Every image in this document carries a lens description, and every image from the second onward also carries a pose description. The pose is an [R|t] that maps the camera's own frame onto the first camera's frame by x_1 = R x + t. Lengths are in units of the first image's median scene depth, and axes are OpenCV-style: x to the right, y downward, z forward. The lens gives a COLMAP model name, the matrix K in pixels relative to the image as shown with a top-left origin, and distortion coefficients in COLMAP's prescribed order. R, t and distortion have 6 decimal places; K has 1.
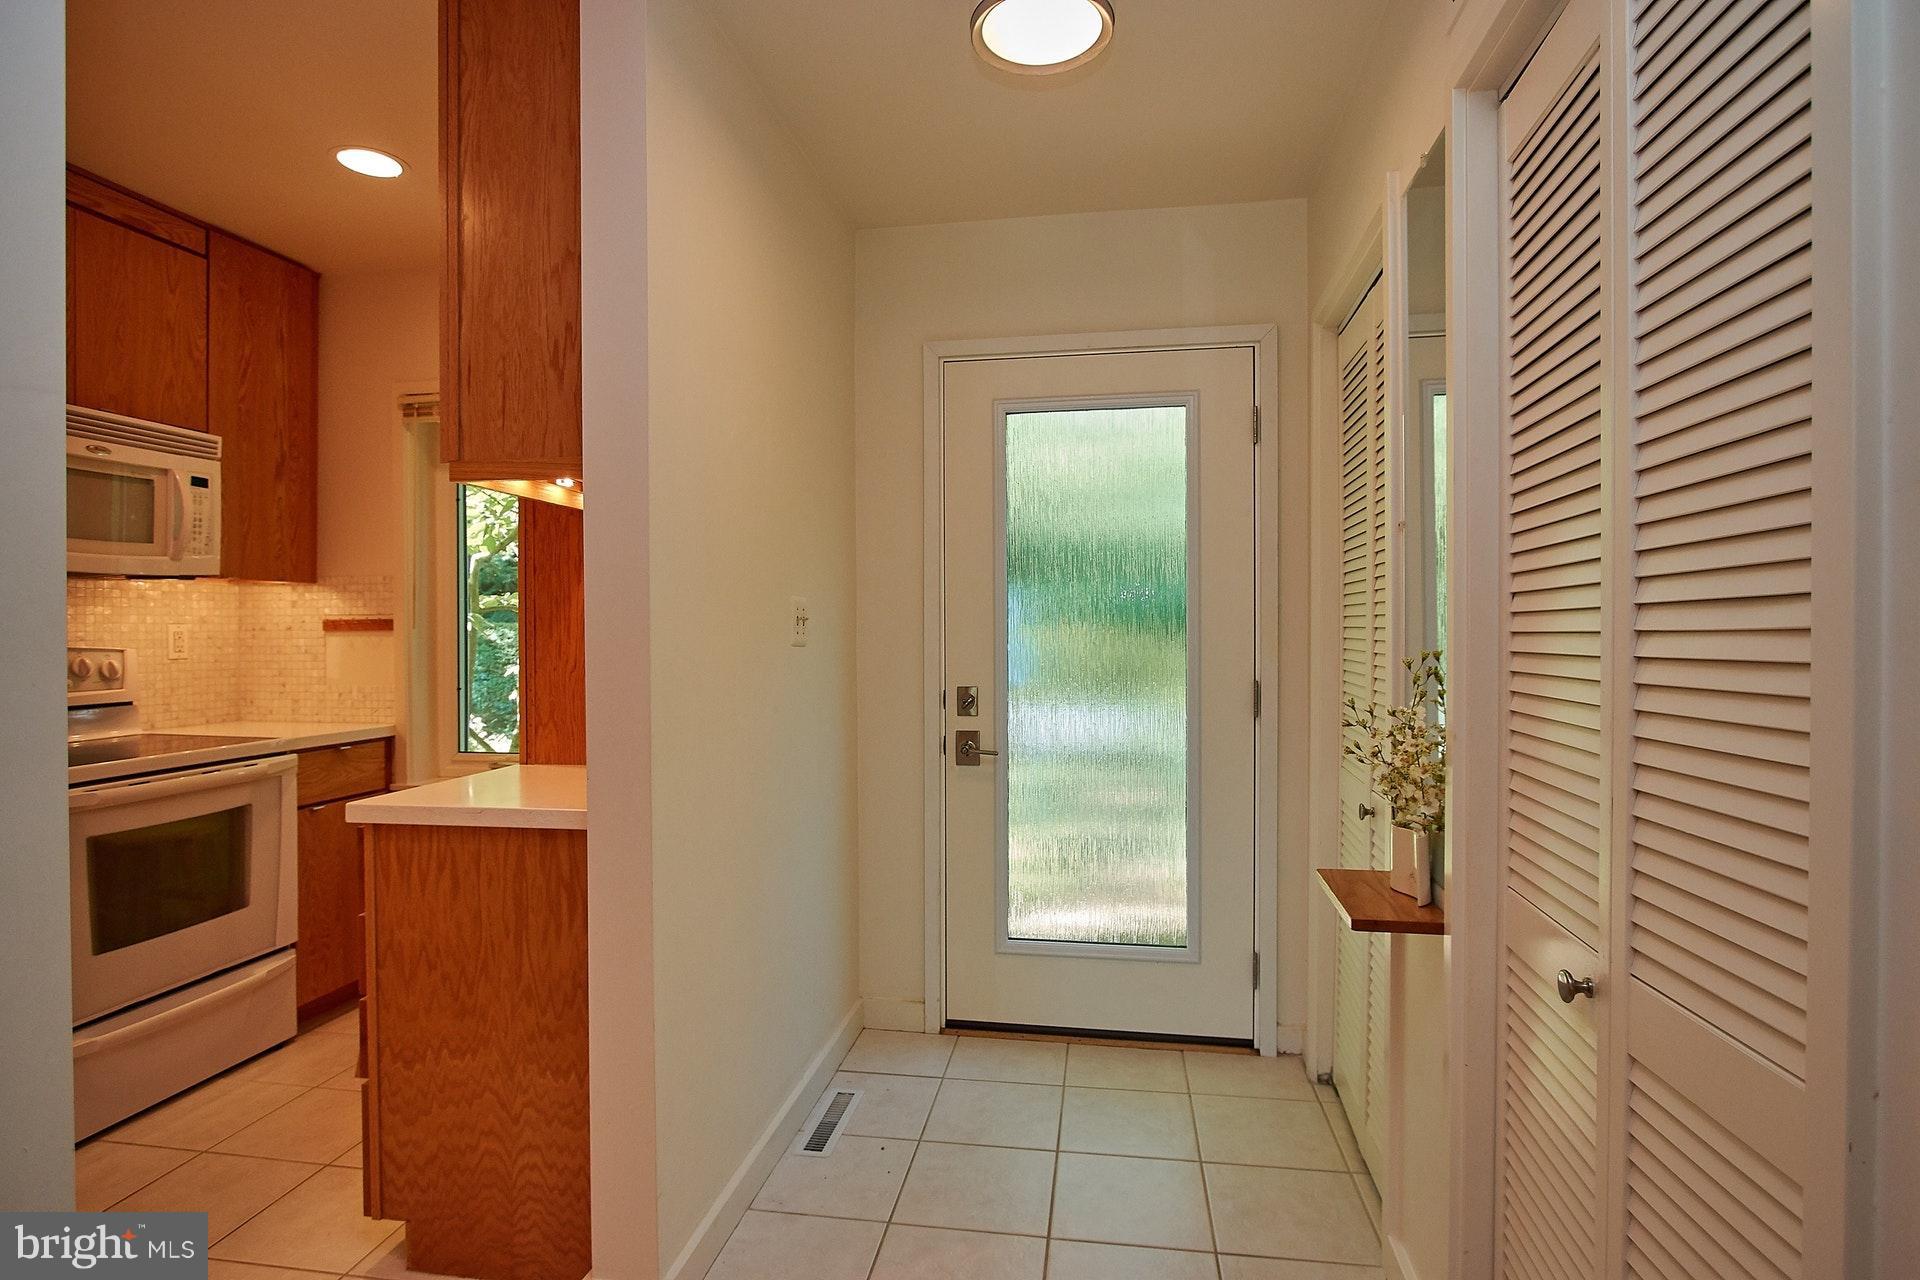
lens RADIAL K [[1002.5, 0, 972.9], [0, 1002.5, 636.0], [0, 0, 1]] dist [-0.013469, 0.000499]
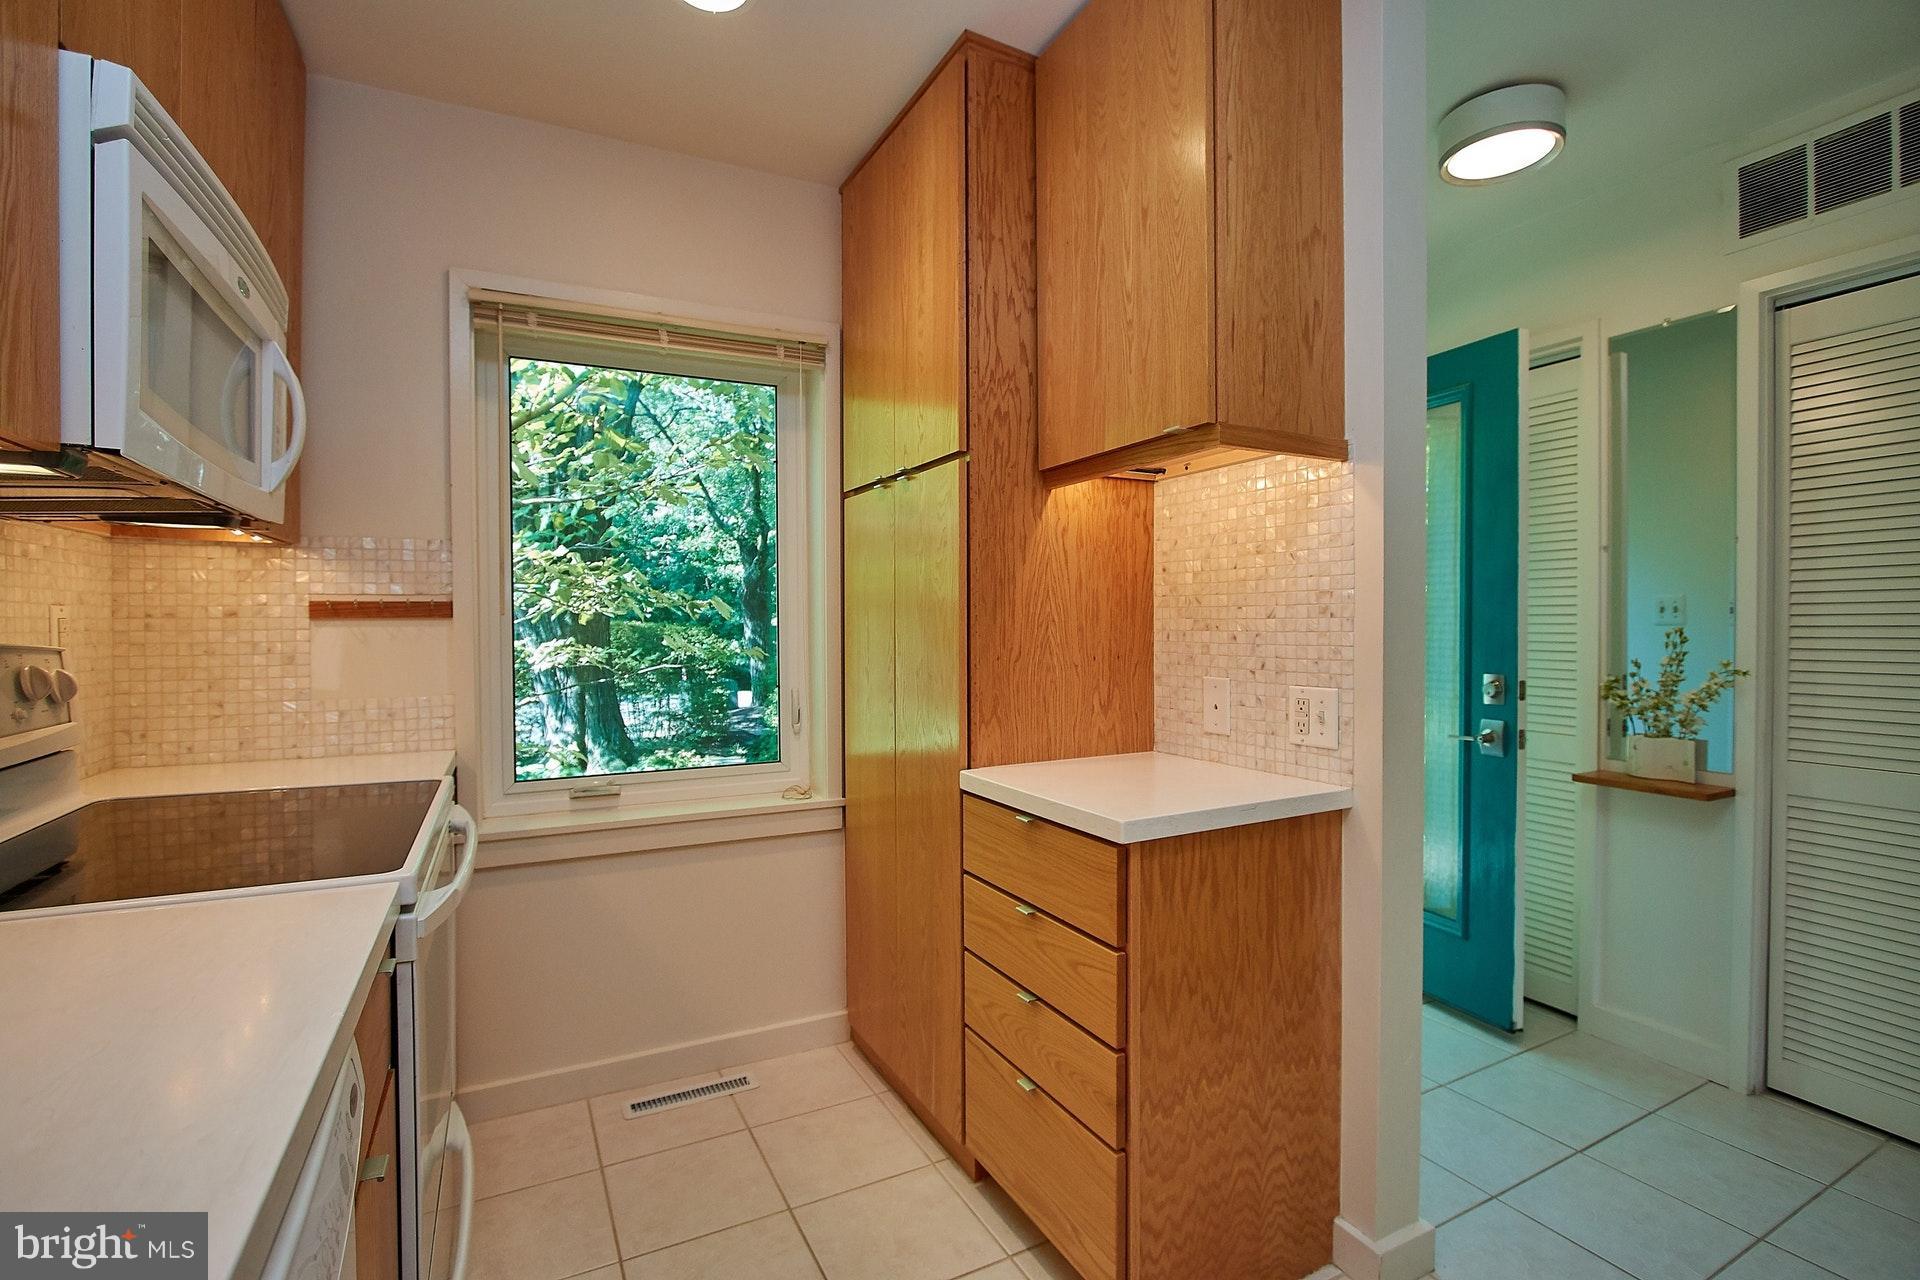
lens RADIAL K [[889.6, 0, 957.8], [0, 889.6, 638.5], [0, 0, 1]] dist [-0.013024, 0.000594]
pose [[0.797161, -0.011258, 0.603662, -0.756105], [0.006713, 0.999930, 0.009784, 0.006050], [-0.603729, -0.003747, 0.797181, 0.320132]]
